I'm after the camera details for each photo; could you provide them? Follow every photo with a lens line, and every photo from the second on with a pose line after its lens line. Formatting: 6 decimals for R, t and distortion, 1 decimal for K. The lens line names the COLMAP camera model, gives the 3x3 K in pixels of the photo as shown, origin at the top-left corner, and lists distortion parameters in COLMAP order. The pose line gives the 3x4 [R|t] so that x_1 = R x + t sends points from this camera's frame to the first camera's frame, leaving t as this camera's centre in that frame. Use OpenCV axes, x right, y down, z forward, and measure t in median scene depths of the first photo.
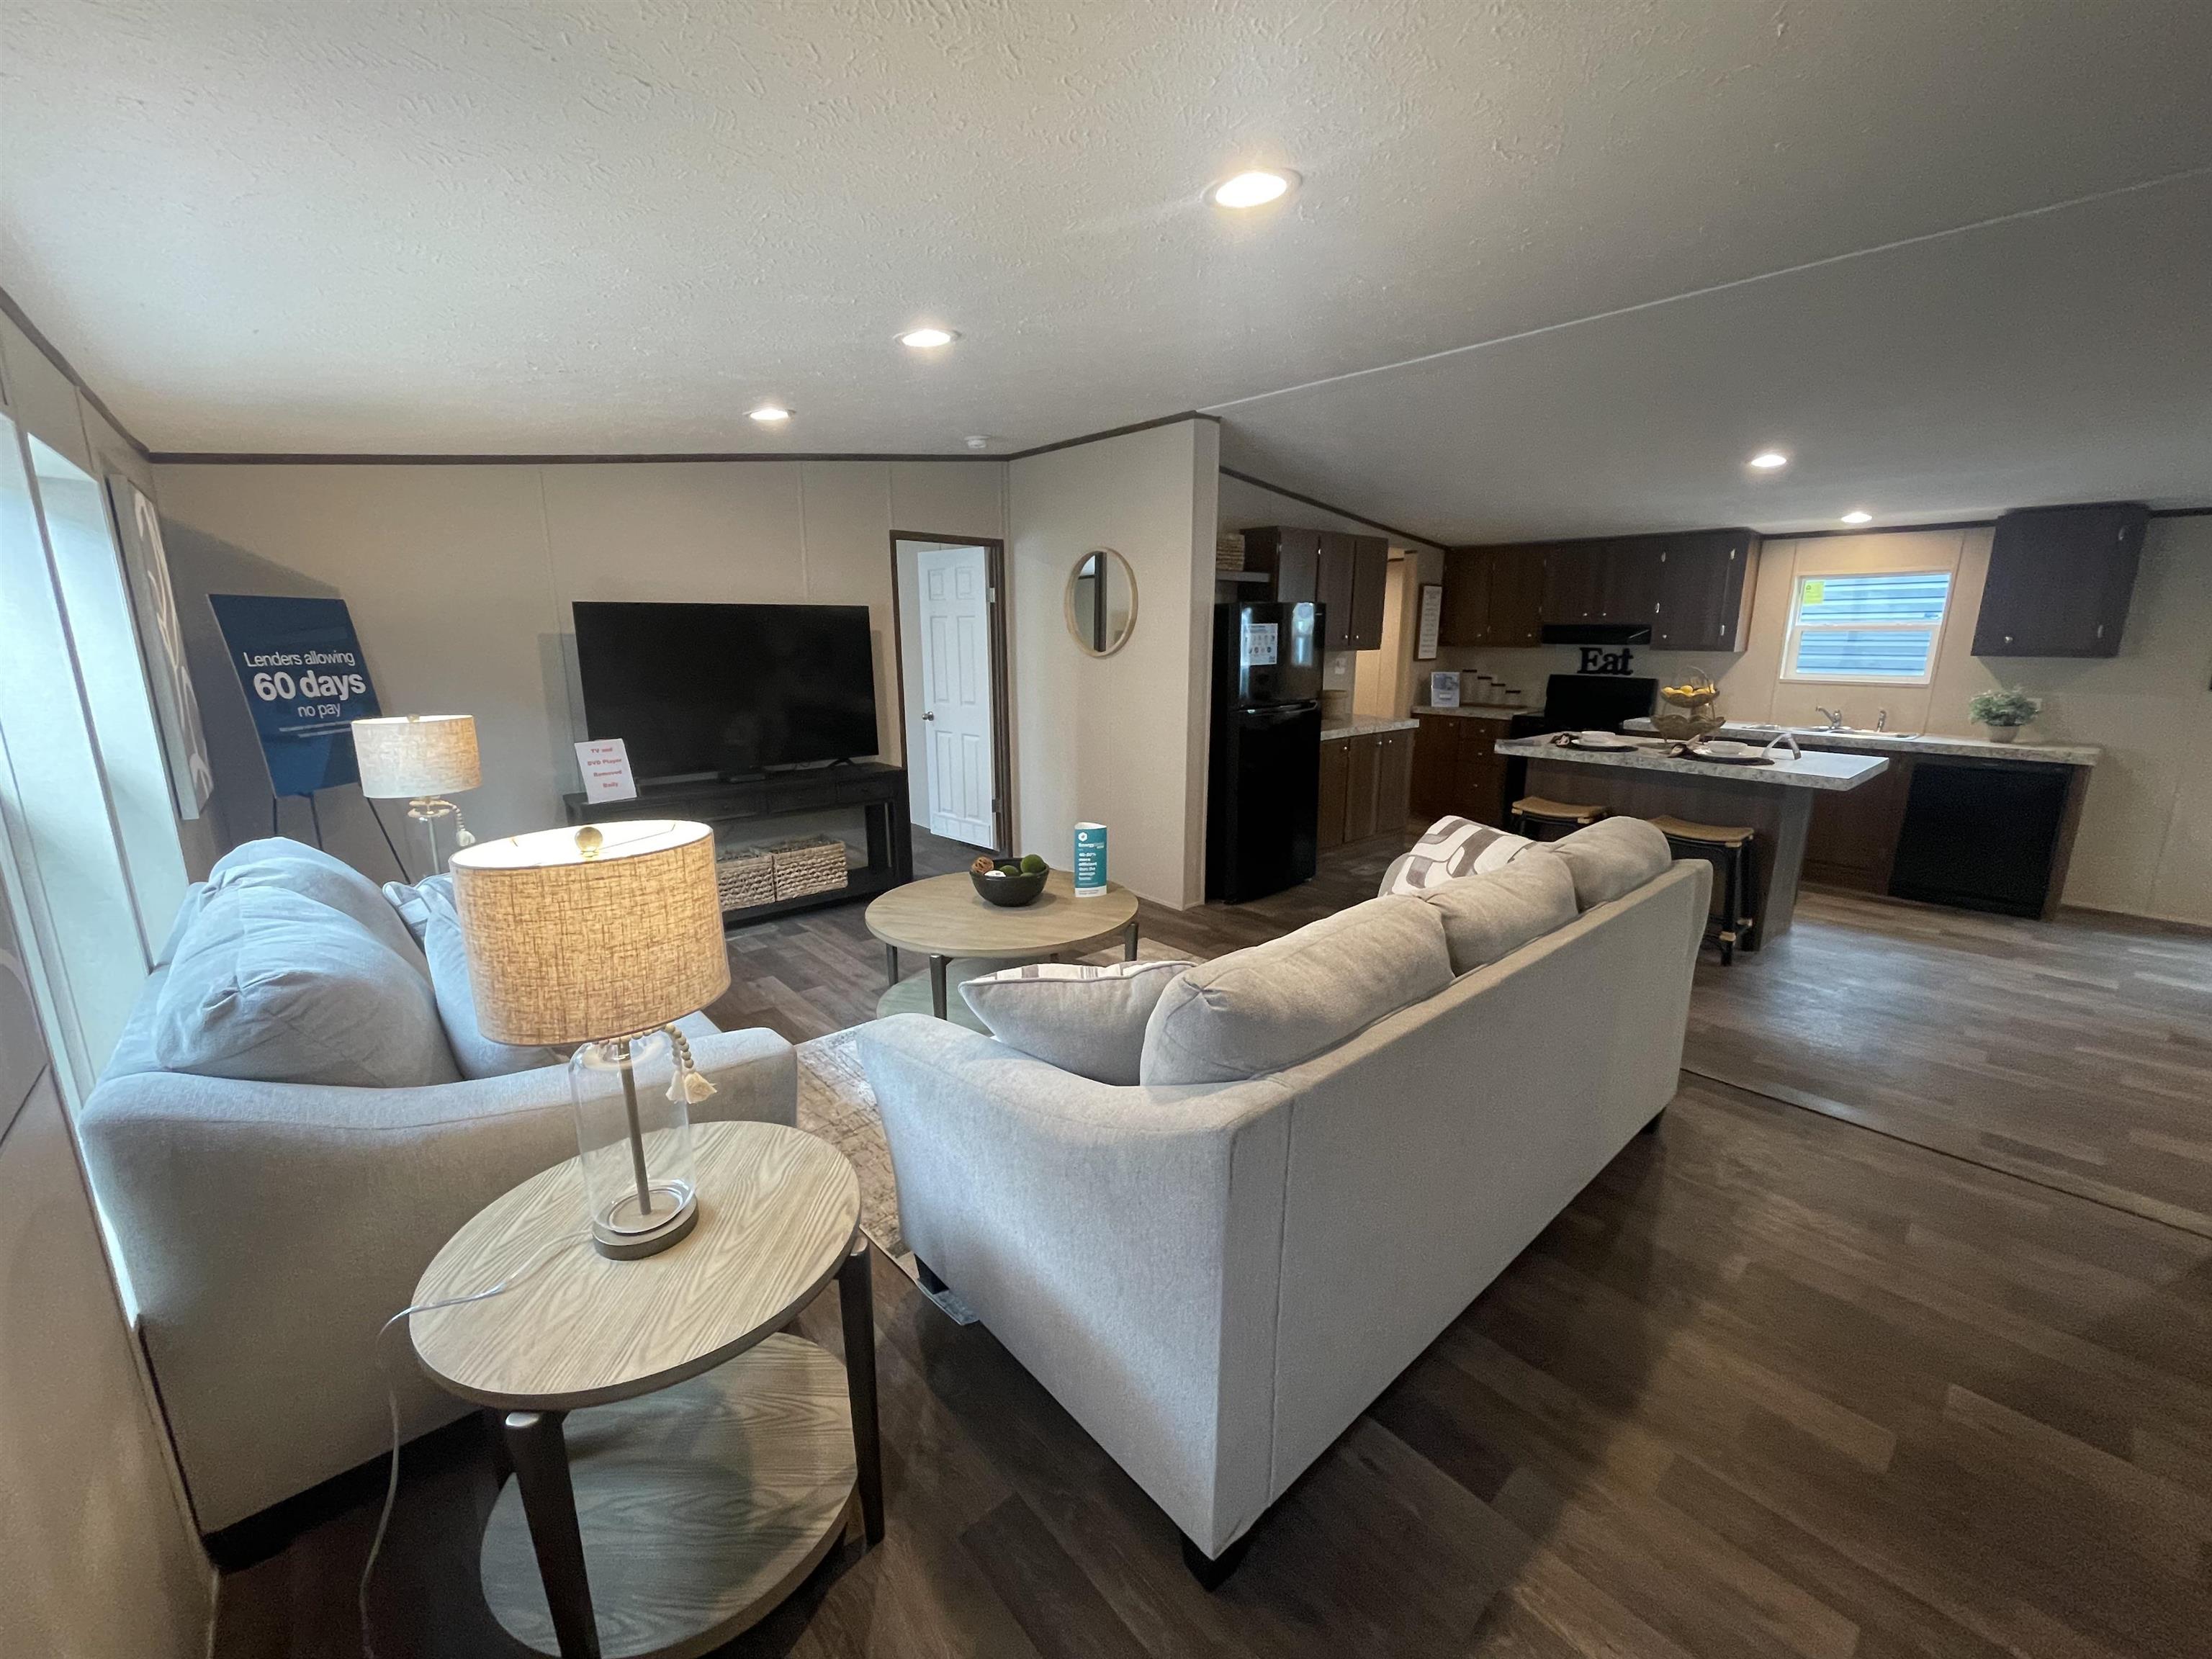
lens RADIAL K [[897.4, 0, 1101.8], [0, 897.4, 814.6], [0, 0, 1]] dist [0.004926, 0.002011]
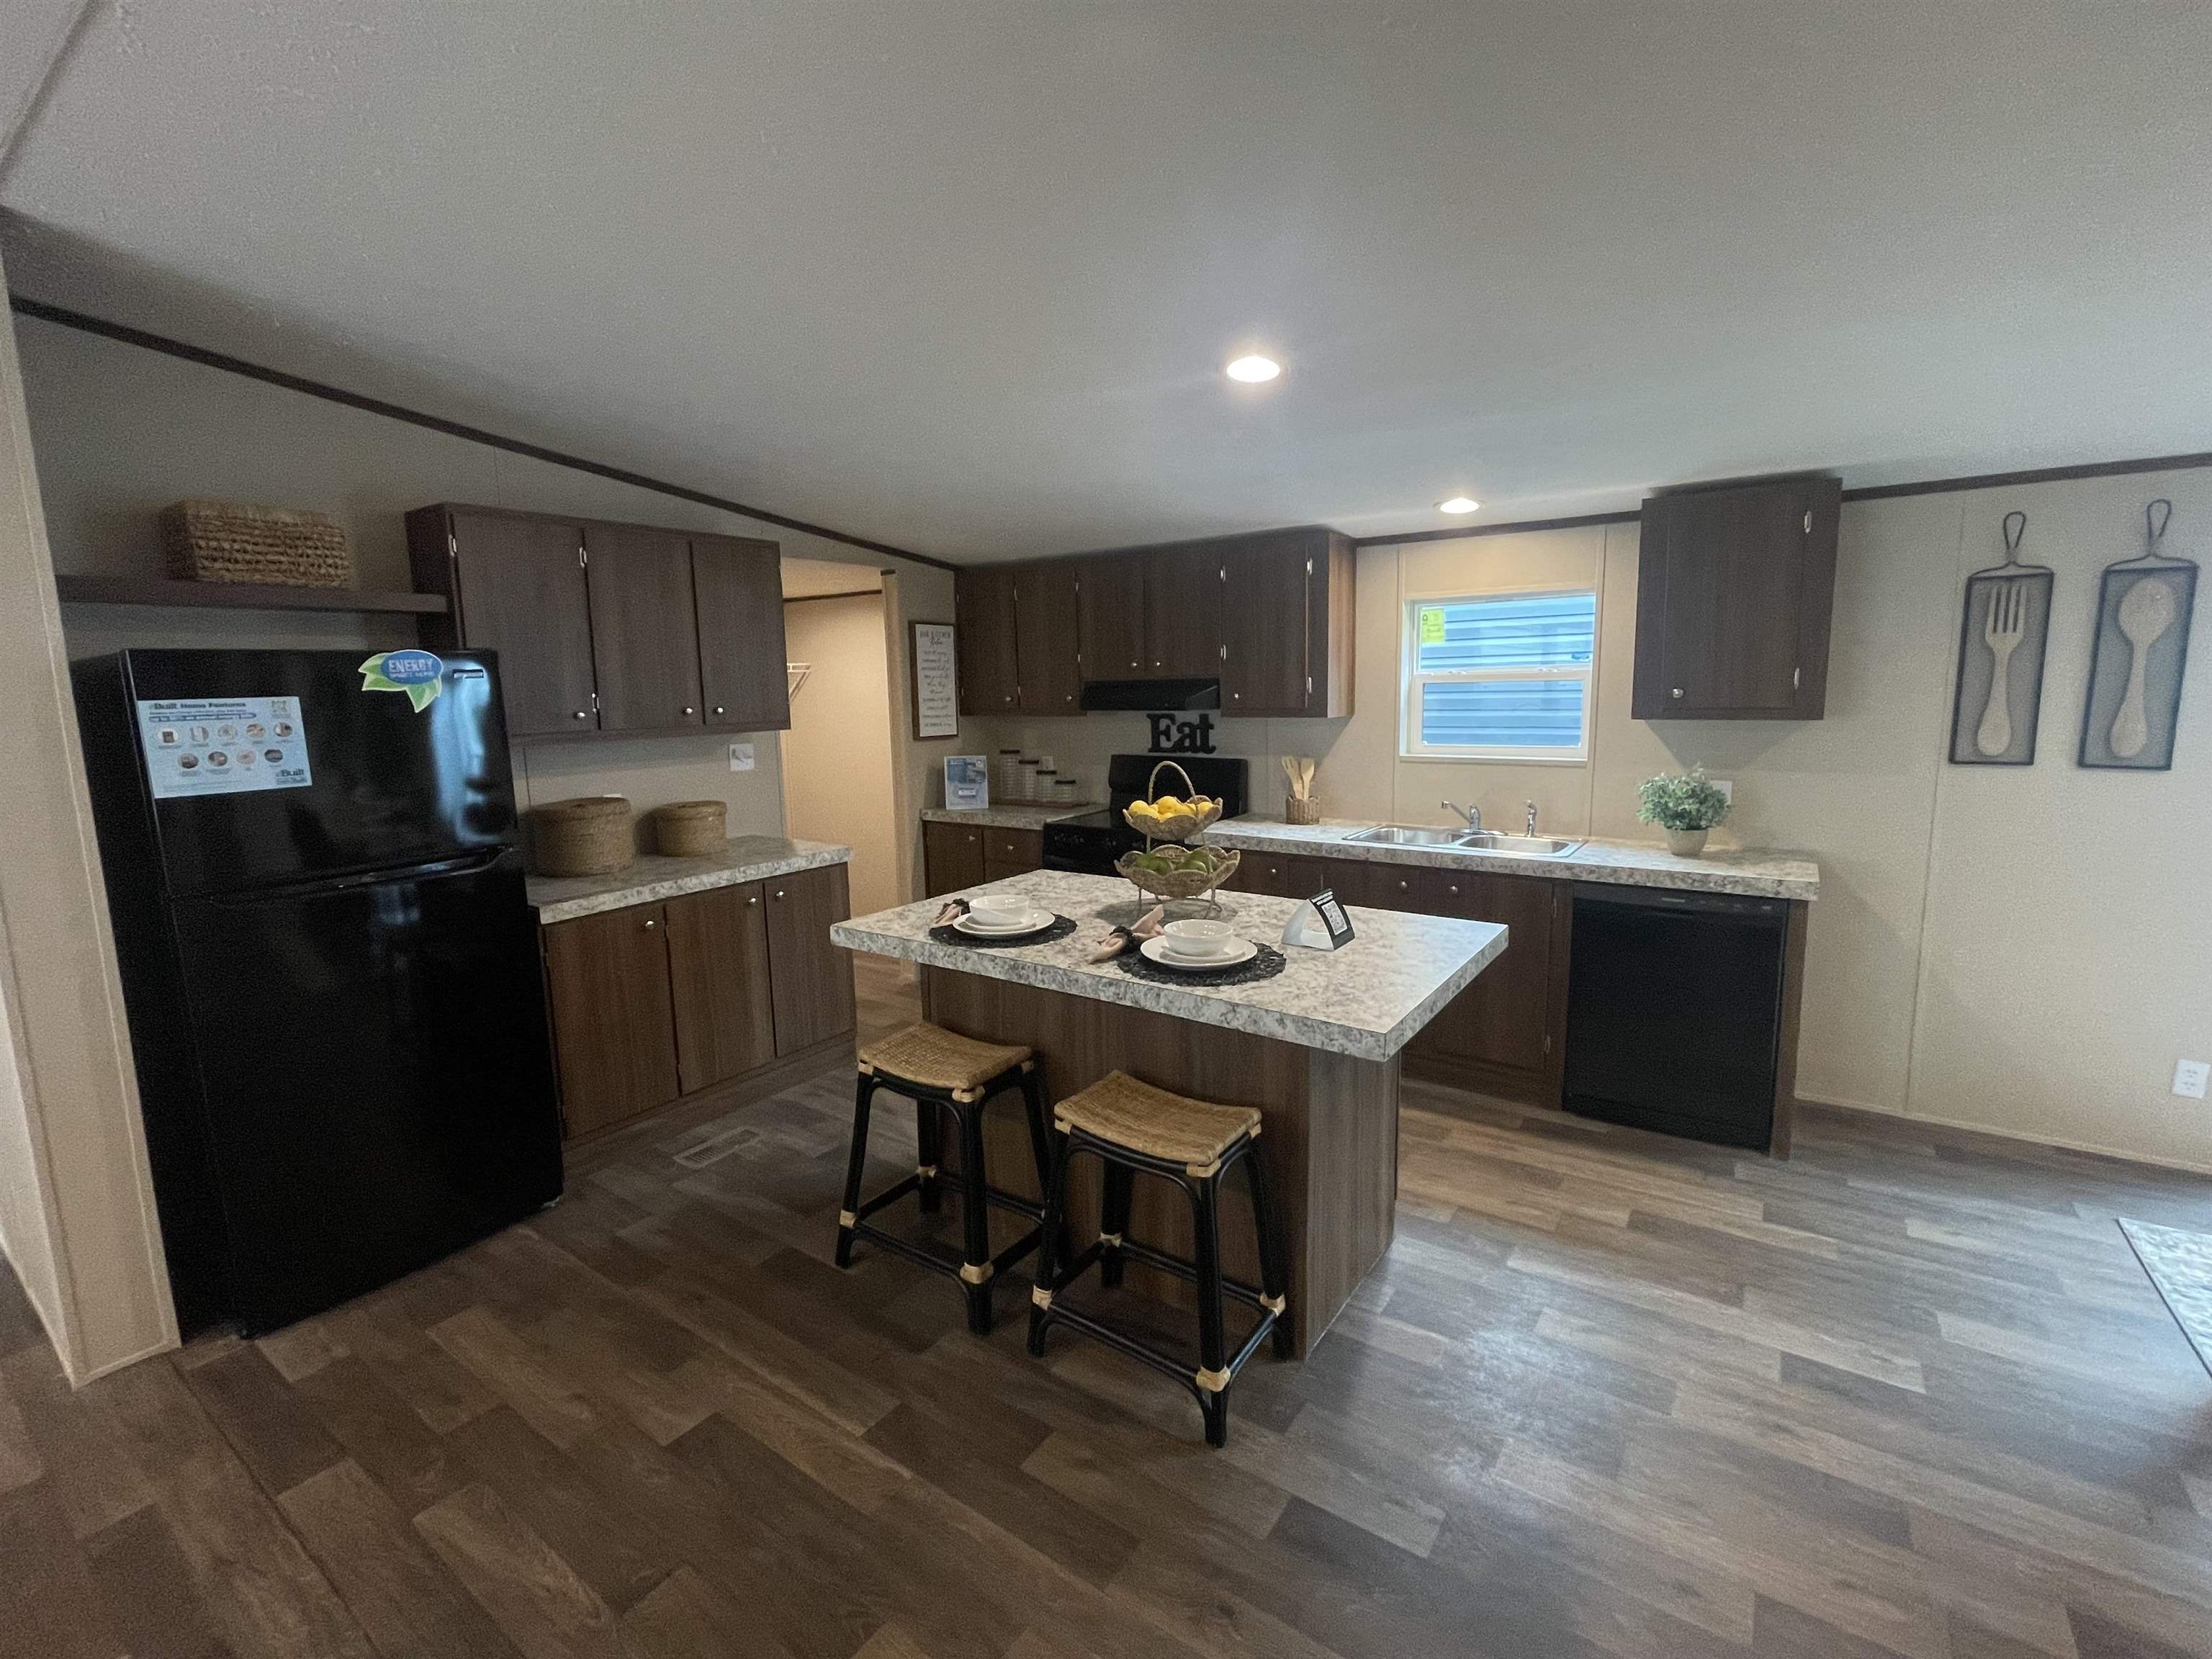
lens RADIAL K [[984.6, 0, 1099.2], [0, 984.6, 809.1], [0, 0, 1]] dist [0.004052, 0.000201]
pose [[0.972799, -0.051371, 0.225883, 0.403658], [0.069147, 0.995041, -0.071494, -0.082079], [-0.221090, 0.085169, 0.971527, 0.383010]]
